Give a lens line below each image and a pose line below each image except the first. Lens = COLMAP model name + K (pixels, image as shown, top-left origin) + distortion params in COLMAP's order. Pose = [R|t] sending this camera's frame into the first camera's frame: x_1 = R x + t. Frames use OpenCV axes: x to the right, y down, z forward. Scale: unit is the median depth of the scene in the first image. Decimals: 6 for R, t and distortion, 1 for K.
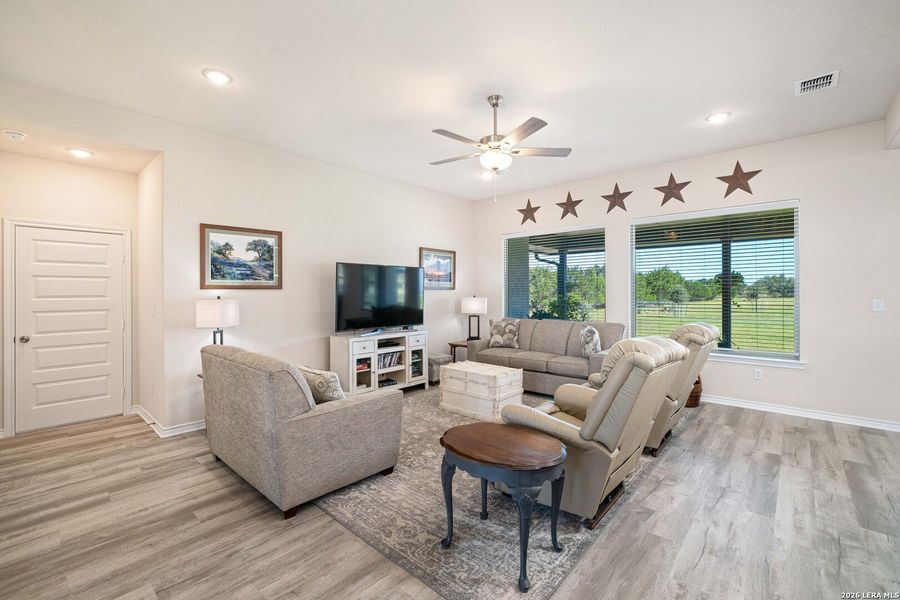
lens RADIAL K [[393.8, 0, 446.6], [0, 393.8, 294.6], [0, 0, 1]] dist [-0.017844, 0.007067]
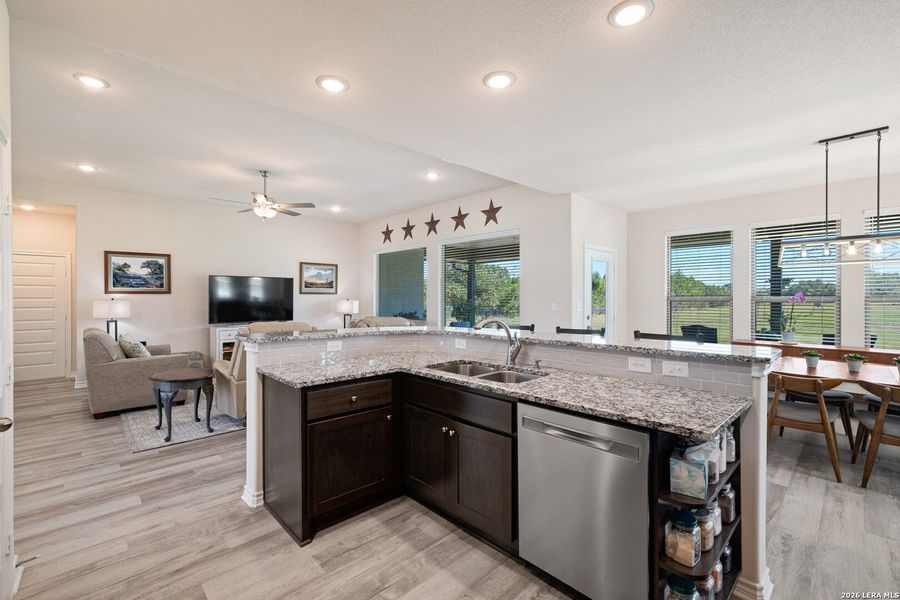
lens RADIAL K [[393.8, 0, 446.3], [0, 393.8, 296.4], [0, 0, 1]] dist [-0.017844, 0.007067]
pose [[0.995827, 0.005867, -0.091071, 0.740474], [-0.006332, 0.999968, -0.004813, -0.003688], [0.091040, 0.005370, 0.995833, -0.353476]]
